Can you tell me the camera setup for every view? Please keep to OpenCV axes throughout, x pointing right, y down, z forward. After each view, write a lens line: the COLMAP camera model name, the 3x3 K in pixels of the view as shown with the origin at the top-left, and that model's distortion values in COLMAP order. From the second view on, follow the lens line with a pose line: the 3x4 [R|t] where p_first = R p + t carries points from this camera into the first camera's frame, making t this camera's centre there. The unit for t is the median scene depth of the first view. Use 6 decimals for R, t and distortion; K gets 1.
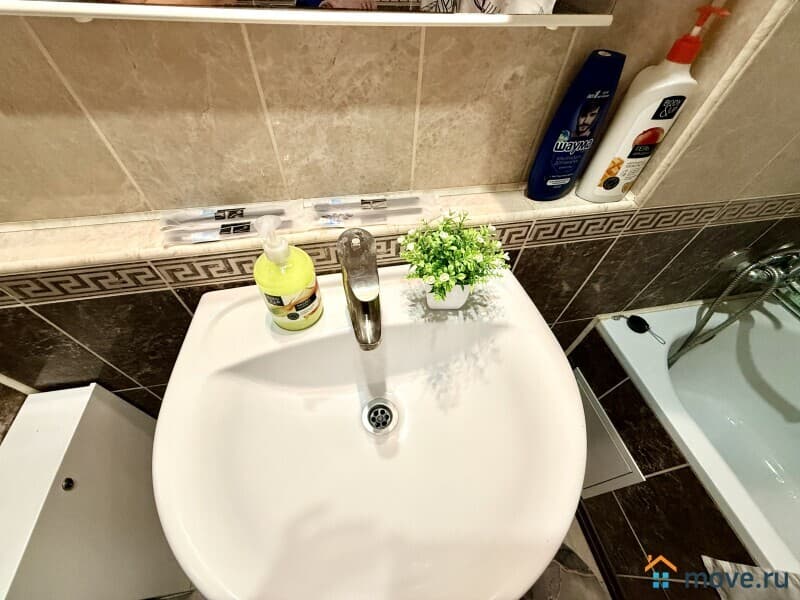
lens RADIAL K [[317.9, 0, 400.0], [0, 317.9, 300.0], [0, 0, 1]] dist [-0.002633, 0.000111]
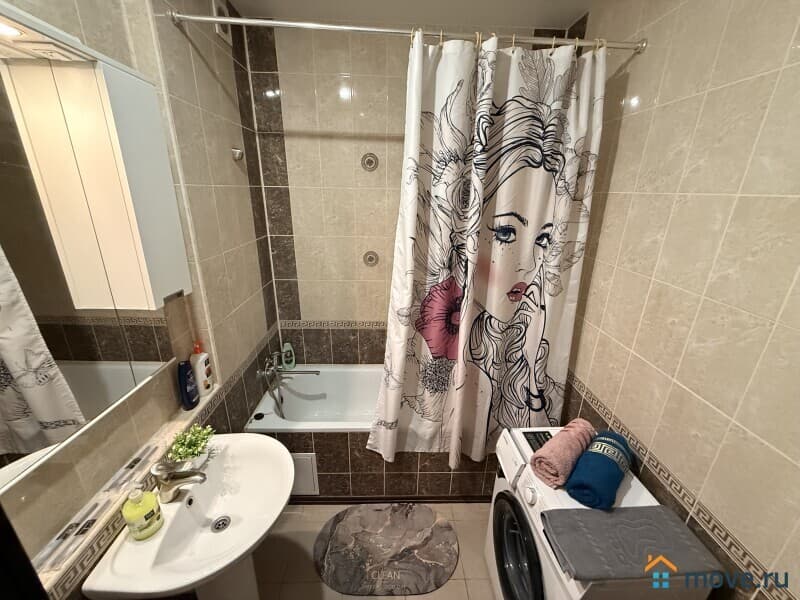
lens RADIAL K [[317.9, 0, 400.0], [0, 317.9, 300.0], [0, 0, 1]] dist [-0.002633, 0.000111]
pose [[0.161877, -0.354891, 0.920787, -1.280958], [0.763697, 0.635985, 0.110862, 0.104831], [-0.624951, 0.685256, 0.373980, -1.514246]]
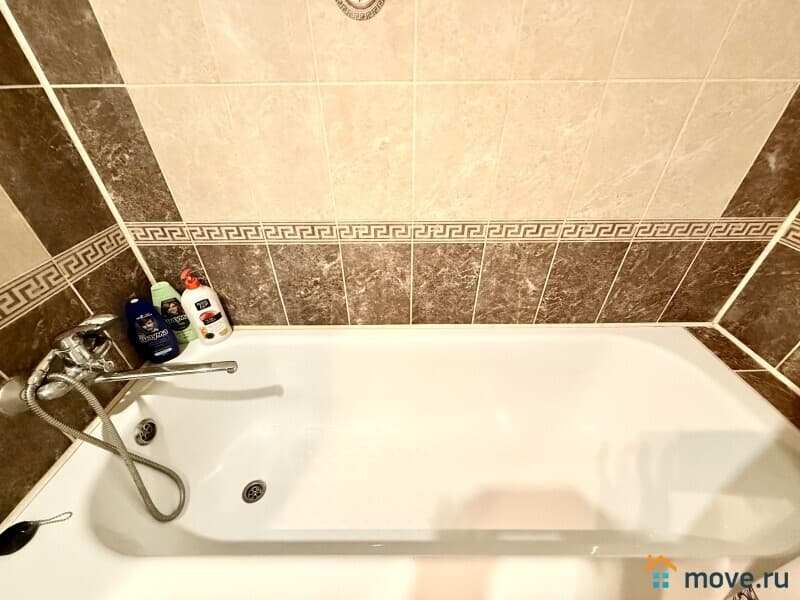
lens RADIAL K [[317.9, 0, 400.0], [0, 317.9, 300.0], [0, 0, 1]] dist [-0.002633, 0.000111]
pose [[0.190232, -0.602445, 0.775159, 1.112641], [0.776155, 0.575784, 0.257016, 0.393865], [-0.601162, 0.552750, 0.577123, -0.229579]]
